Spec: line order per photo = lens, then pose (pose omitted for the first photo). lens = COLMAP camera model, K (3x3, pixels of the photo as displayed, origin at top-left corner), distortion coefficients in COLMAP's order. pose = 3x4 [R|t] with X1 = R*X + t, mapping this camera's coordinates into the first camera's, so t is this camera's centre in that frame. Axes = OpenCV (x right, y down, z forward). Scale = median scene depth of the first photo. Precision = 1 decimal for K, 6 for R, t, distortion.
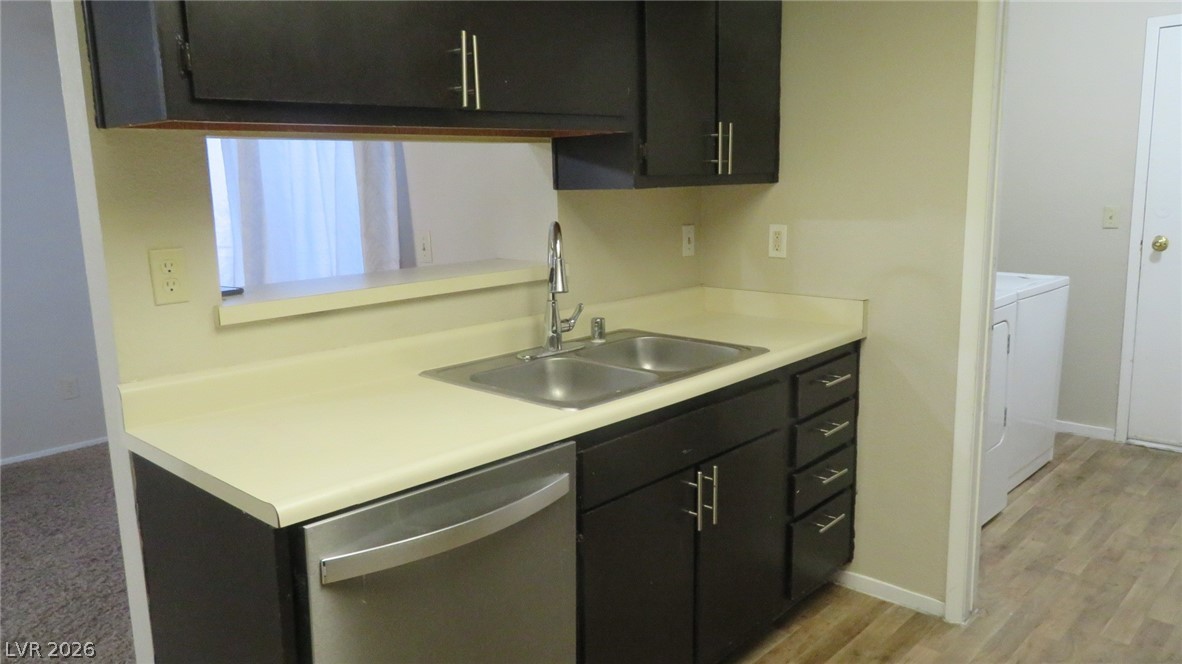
lens RADIAL K [[852.9, 0, 591.0], [0, 852.9, 332.0], [0, 0, 1]] dist [0.007520, 0.011567]
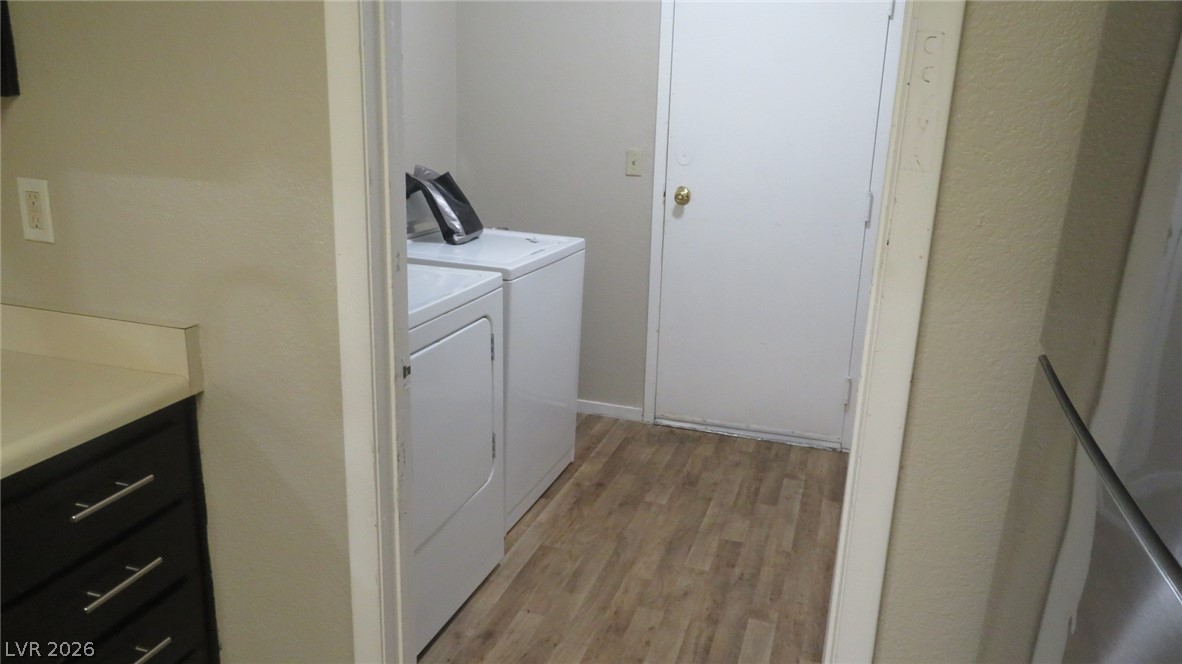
lens RADIAL K [[852.9, 0, 591.0], [0, 852.9, 332.0], [0, 0, 1]] dist [0.007520, 0.011567]
pose [[0.901239, -0.061617, 0.428919, 0.222734], [0.021296, 0.994941, 0.098183, -0.057619], [-0.432798, -0.079352, 0.897992, 0.282160]]
